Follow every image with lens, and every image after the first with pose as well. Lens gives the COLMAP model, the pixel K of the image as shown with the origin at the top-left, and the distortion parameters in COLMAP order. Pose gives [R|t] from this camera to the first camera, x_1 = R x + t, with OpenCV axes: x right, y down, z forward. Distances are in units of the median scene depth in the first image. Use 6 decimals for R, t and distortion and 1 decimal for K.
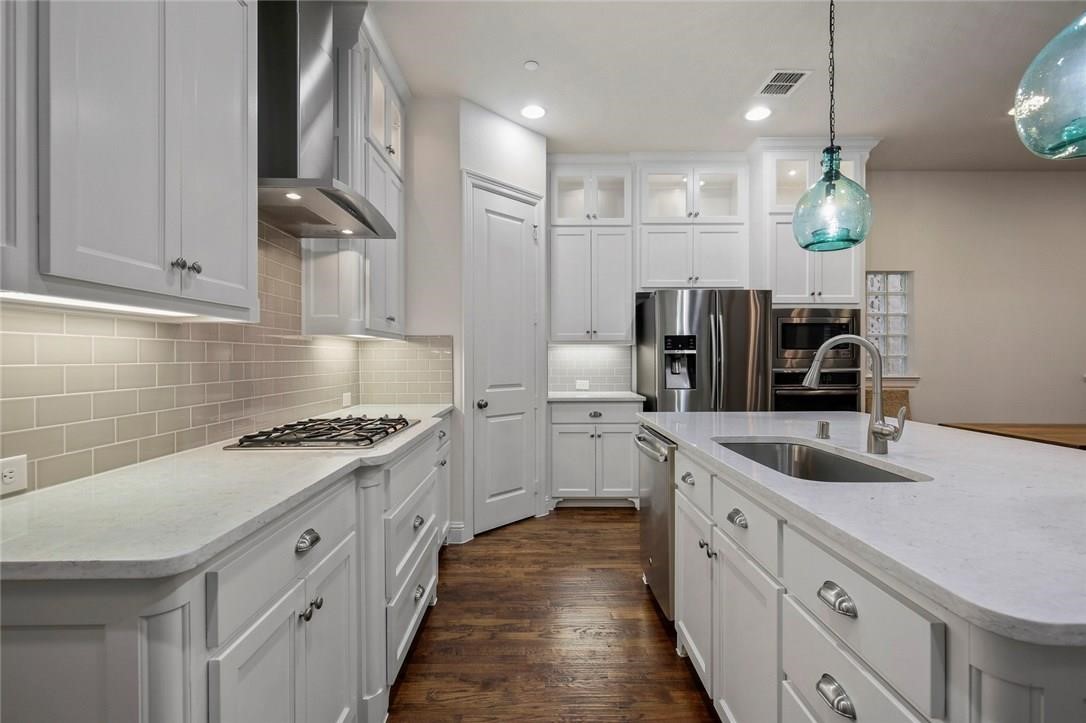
lens RADIAL K [[488.4, 0, 543.9], [0, 488.4, 358.9], [0, 0, 1]] dist [0.023305, -0.014098]
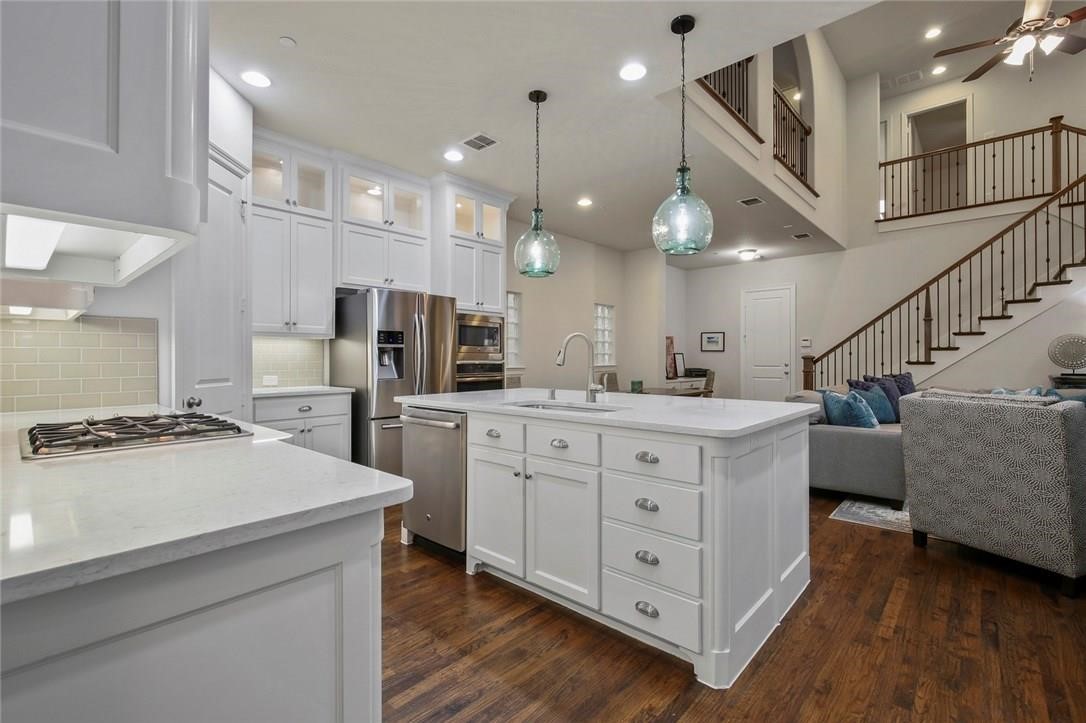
lens RADIAL K [[488.4, 0, 543.9], [0, 488.4, 358.9], [0, 0, 1]] dist [0.023305, -0.014098]
pose [[0.679980, -0.000534, 0.733230, -0.285997], [0.001475, 0.999999, -0.000640, 0.016185], [-0.733229, 0.001517, 0.679980, -0.013498]]
